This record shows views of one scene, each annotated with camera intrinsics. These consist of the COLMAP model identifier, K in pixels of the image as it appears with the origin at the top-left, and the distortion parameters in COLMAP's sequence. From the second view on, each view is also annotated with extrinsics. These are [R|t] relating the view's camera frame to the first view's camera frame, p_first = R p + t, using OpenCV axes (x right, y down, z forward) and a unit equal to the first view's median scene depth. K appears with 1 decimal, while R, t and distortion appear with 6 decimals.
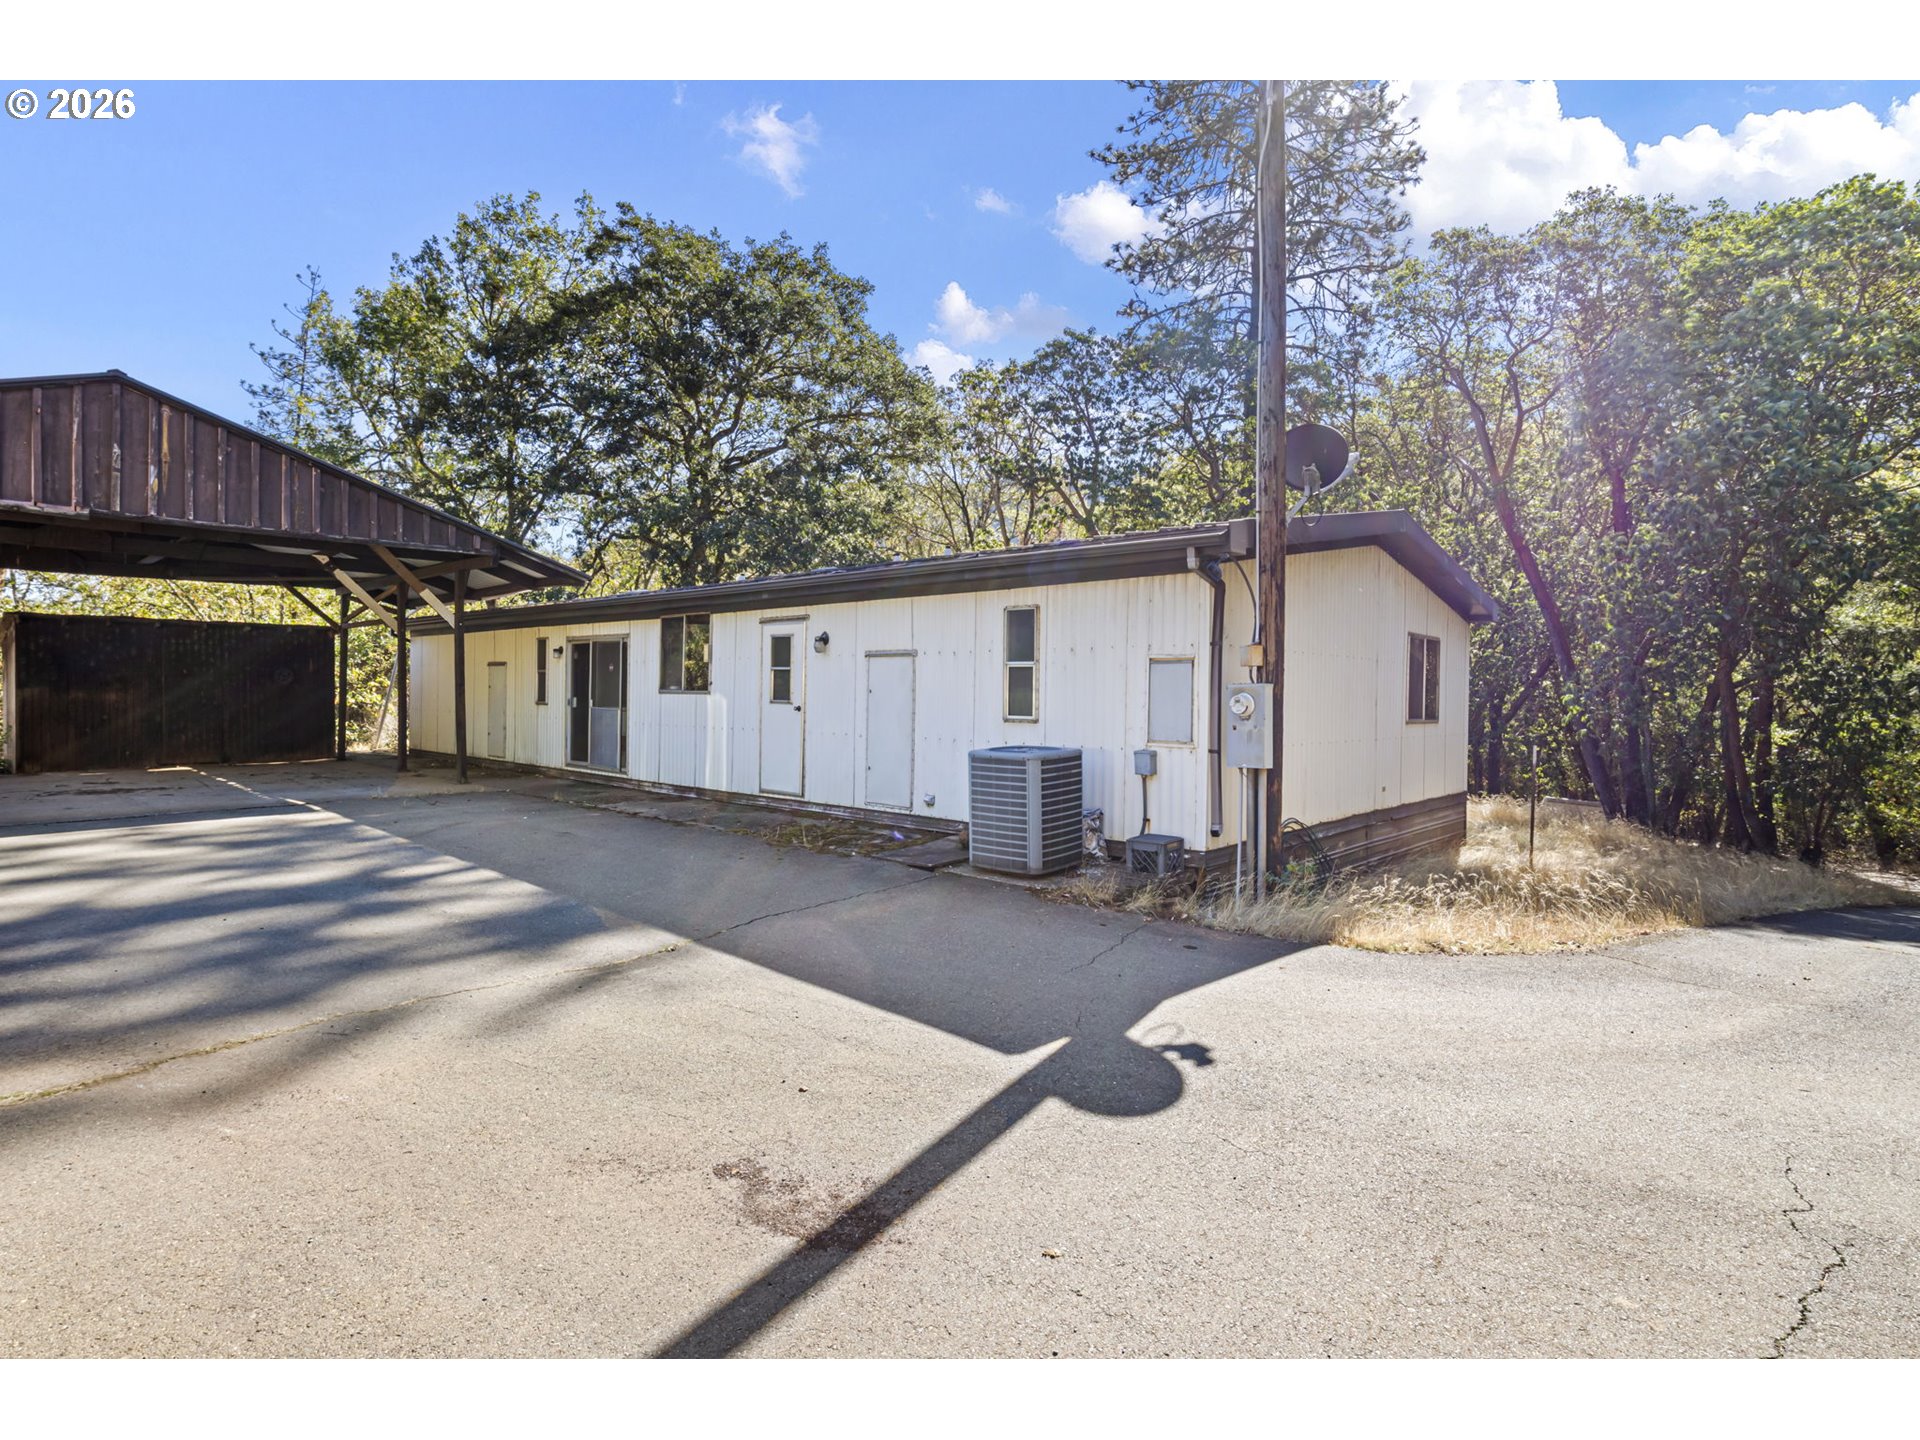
lens RADIAL K [[967.1, 0, 966.4], [0, 967.1, 694.1], [0, 0, 1]] dist [-0.006872, -0.001311]
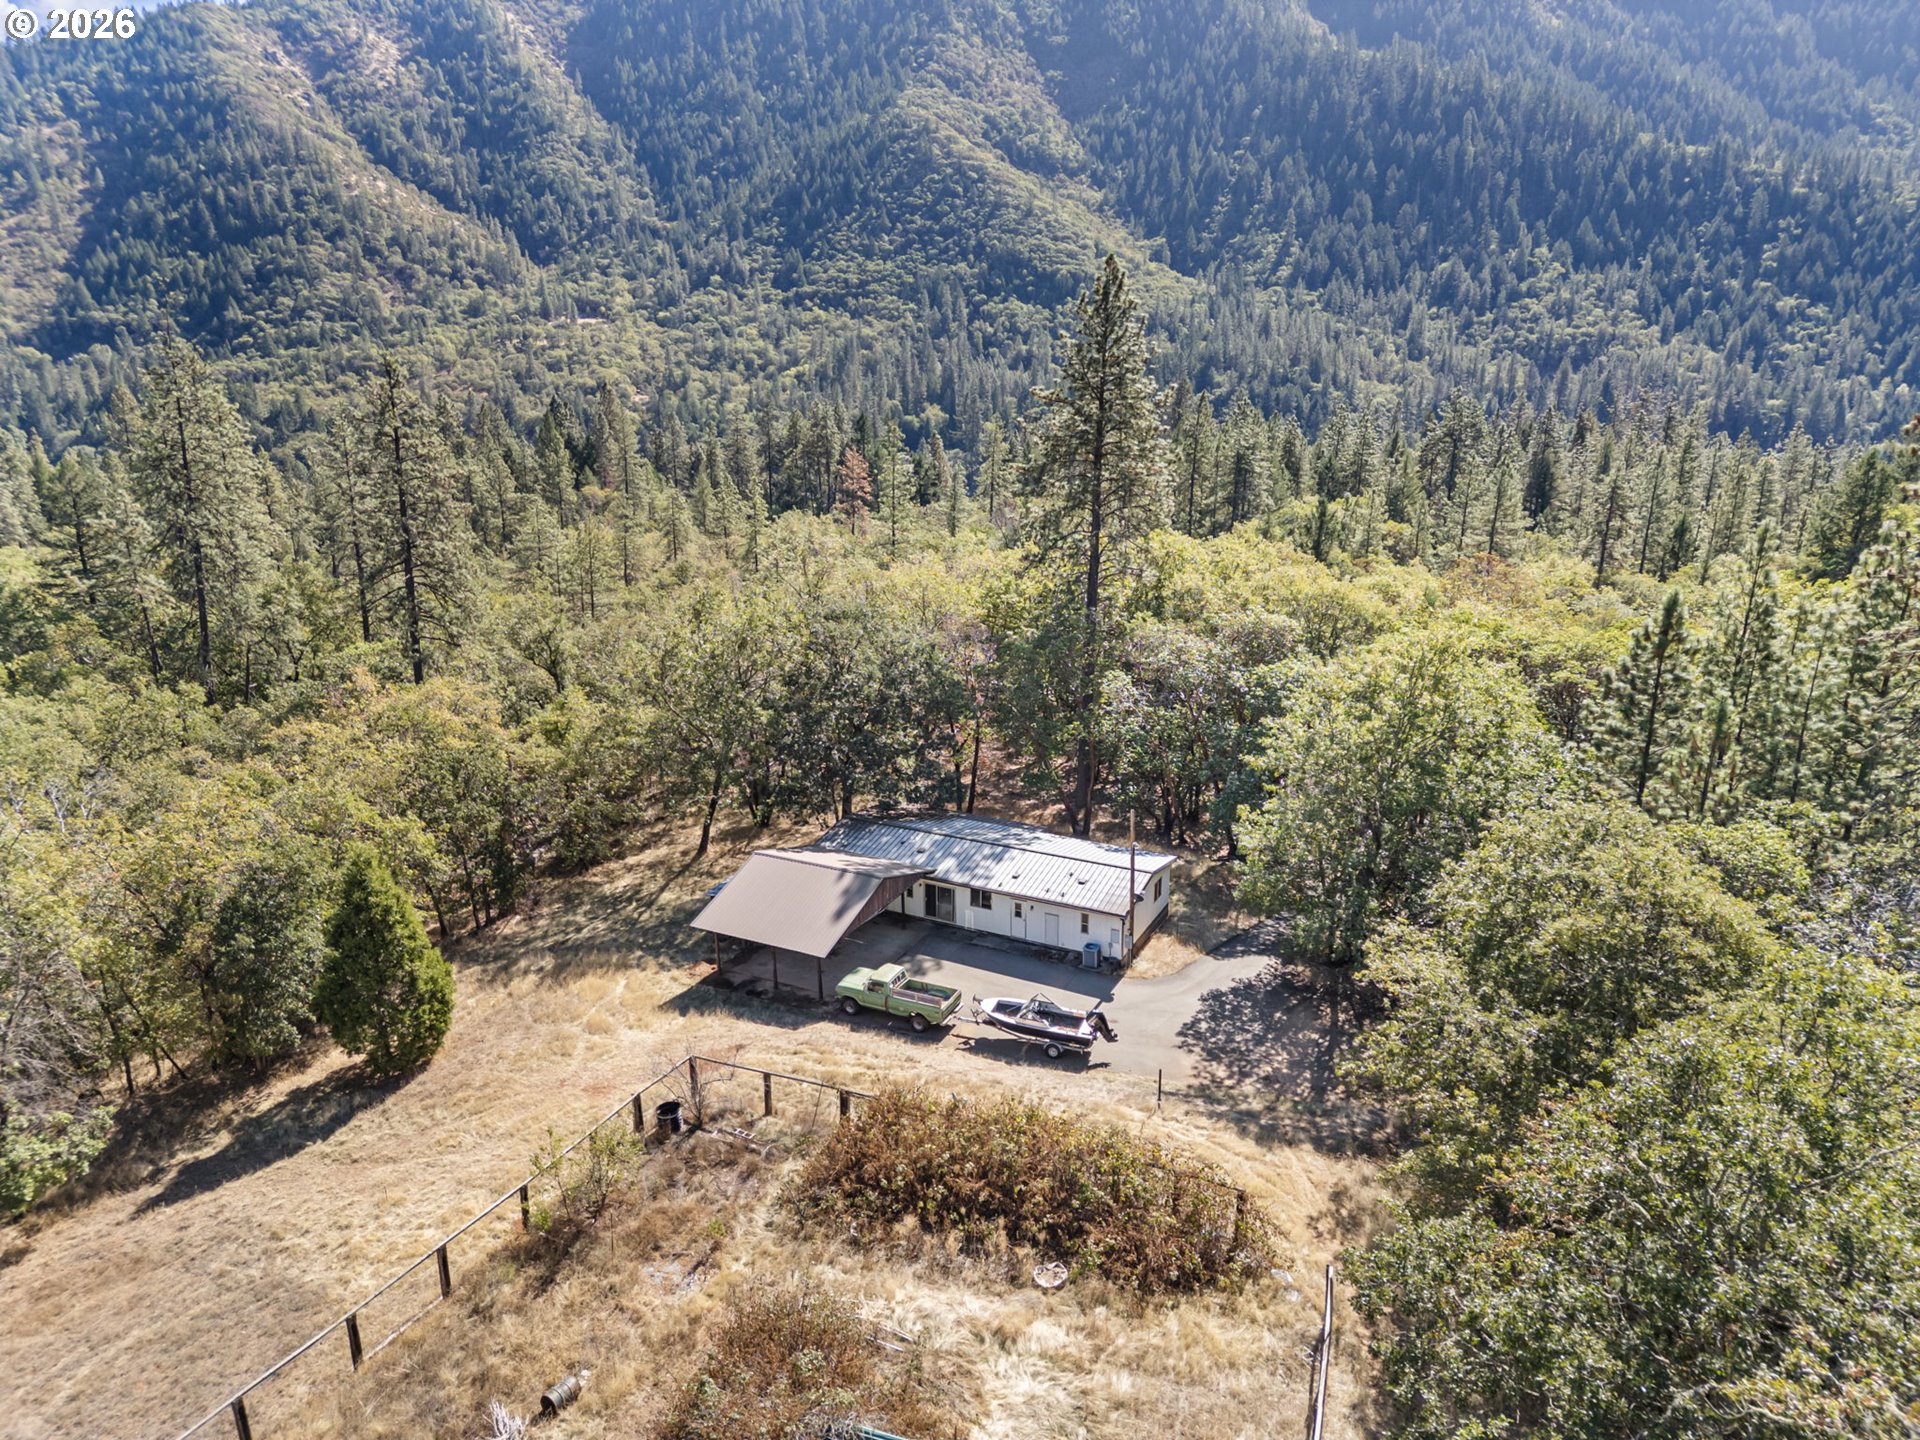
lens RADIAL K [[1337.9, 0, 960.0], [0, 1337.9, 720.0], [0, 0, 1]] dist [0.069512, -0.061543]
pose [[0.963758, -0.094875, 0.249338, -1.893787], [0.017058, 0.954629, 0.297309, -2.676584], [-0.266232, -0.282281, 0.921650, -4.284911]]
